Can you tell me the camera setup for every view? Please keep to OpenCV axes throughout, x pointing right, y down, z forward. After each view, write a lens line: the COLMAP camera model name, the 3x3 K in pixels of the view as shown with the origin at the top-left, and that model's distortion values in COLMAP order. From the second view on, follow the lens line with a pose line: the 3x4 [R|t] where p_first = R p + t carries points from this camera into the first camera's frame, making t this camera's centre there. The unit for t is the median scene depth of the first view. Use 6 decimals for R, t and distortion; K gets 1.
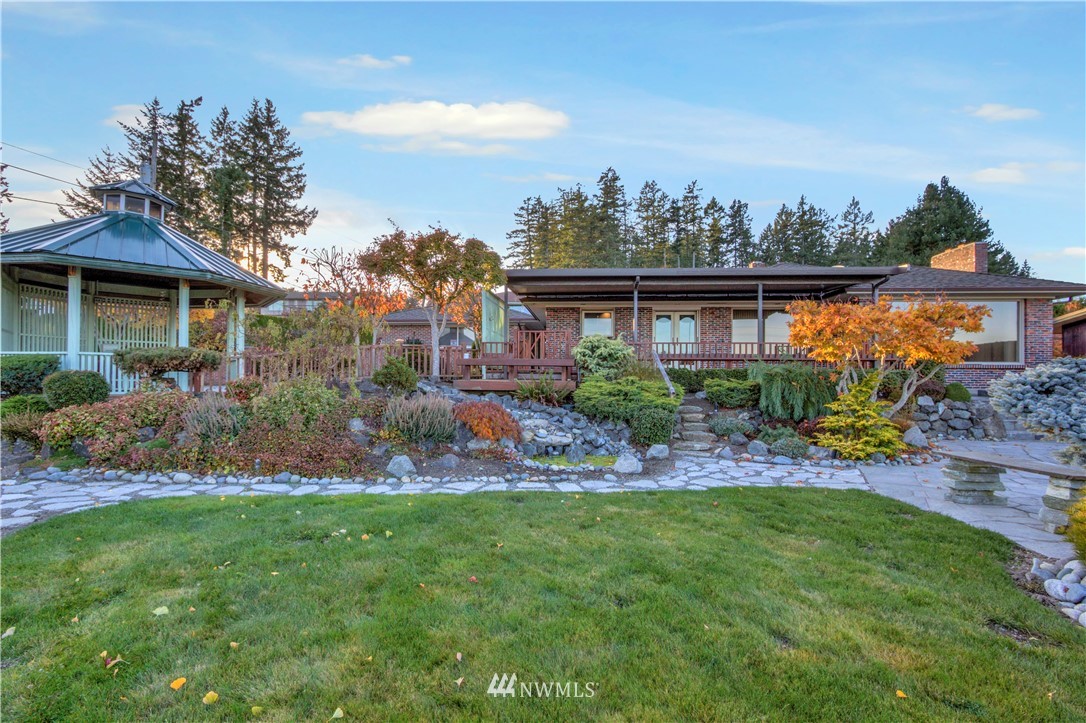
lens RADIAL K [[508.0, 0, 543.8], [0, 508.0, 375.7], [0, 0, 1]] dist [-0.021133, 0.005965]
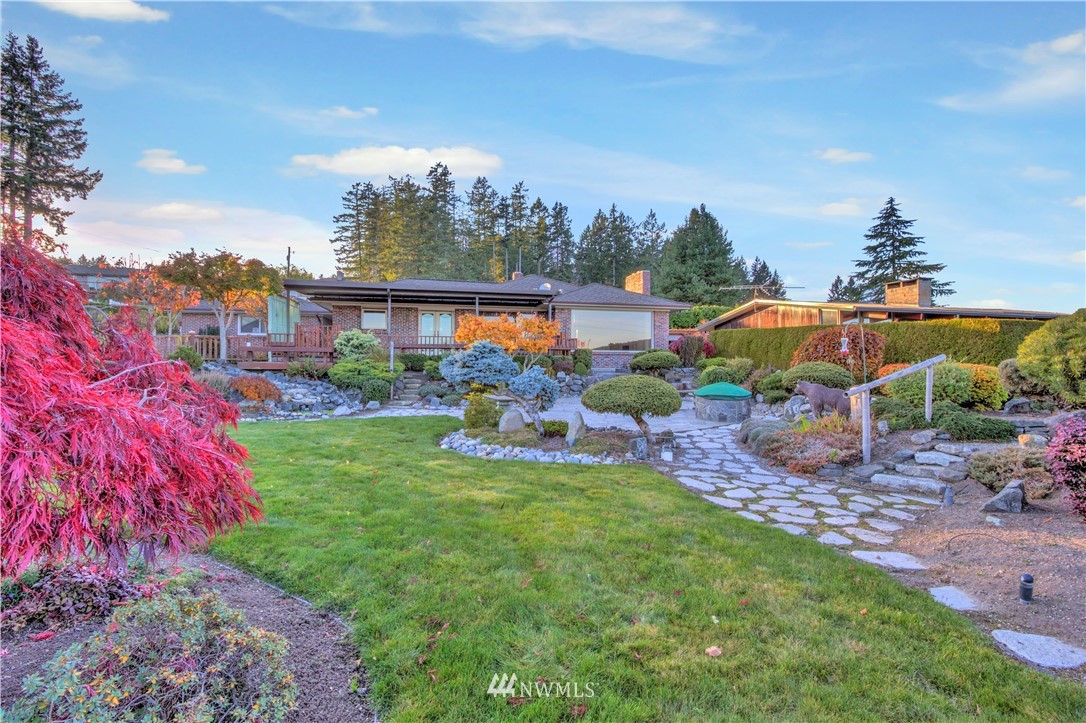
lens RADIAL K [[508.0, 0, 552.2], [0, 508.0, 362.0], [0, 0, 1]] dist [-0.021133, 0.005965]
pose [[0.950955, -0.001135, 0.309327, 0.039228], [0.000351, 0.999997, 0.002590, 0.000986], [-0.309329, -0.002355, 0.950952, -0.104030]]
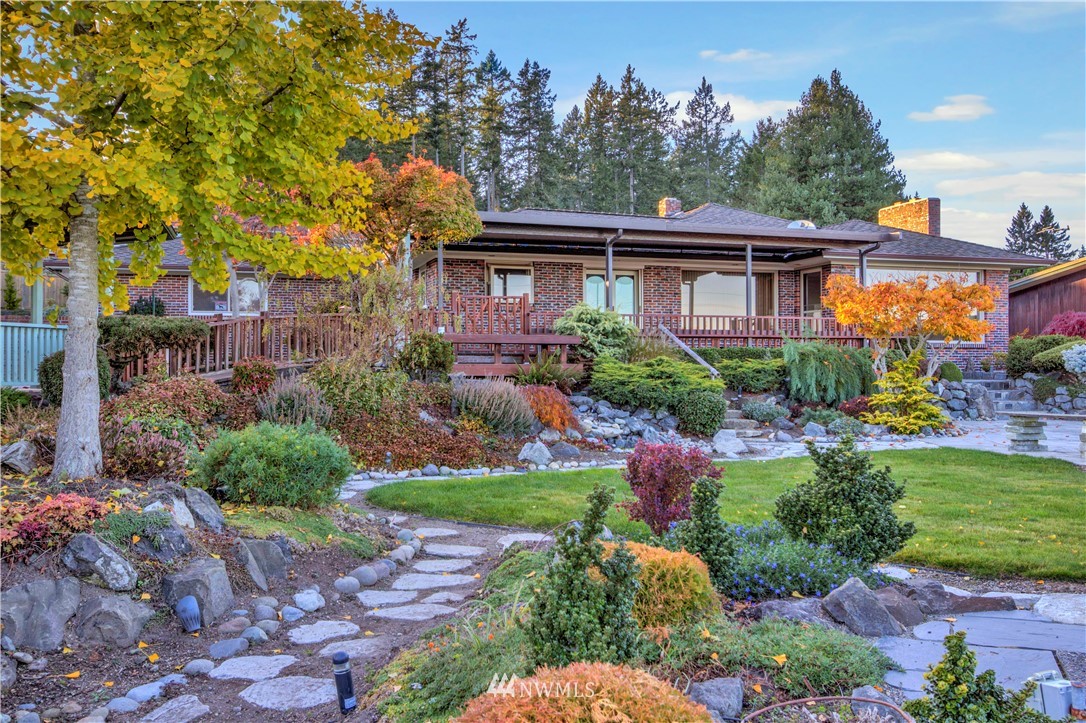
lens RADIAL K [[985.7, 0, 537.7], [0, 985.7, 362.2], [0, 0, 1]] dist [0.006776, 0.000000]
pose [[0.916850, -0.006529, 0.399178, -0.115355], [0.008671, 0.999956, -0.003561, 0.002612], [-0.399137, 0.006726, 0.916867, -0.071976]]
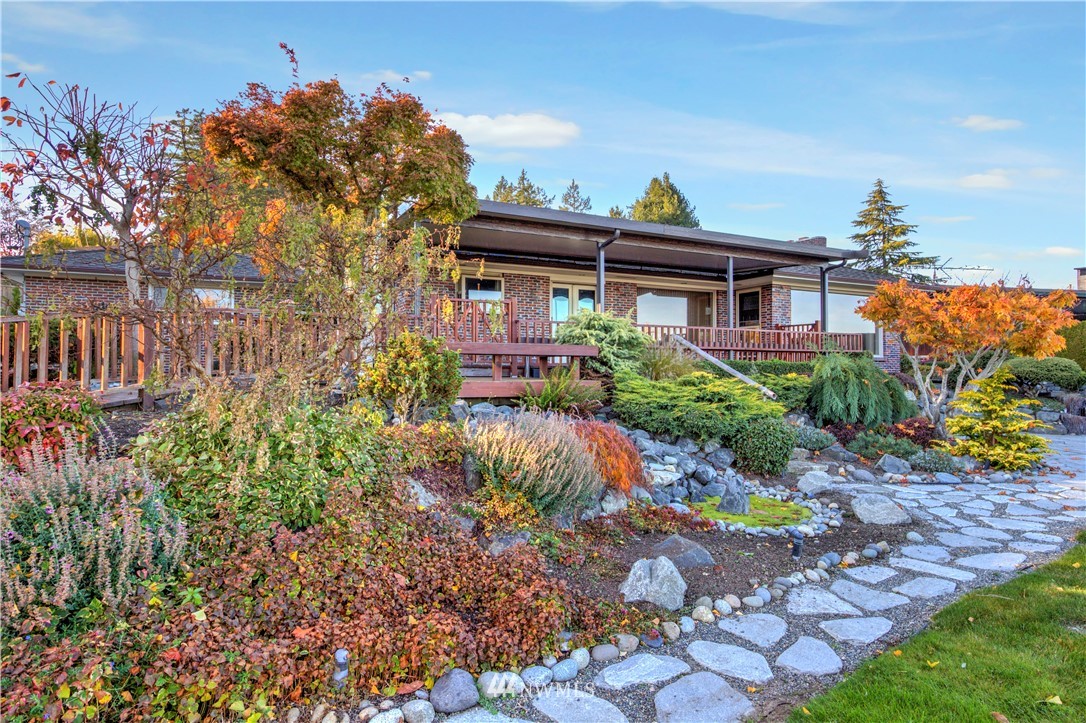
lens RADIAL K [[615.1, 0, 542.4], [0, 615.1, 362.3], [0, 0, 1]] dist [-0.015879, -0.000328]
pose [[0.851109, 0.000486, 0.524989, -0.076318], [0.003938, 0.999966, -0.007309, -0.001145], [-0.524974, 0.008288, 0.851078, 0.070280]]
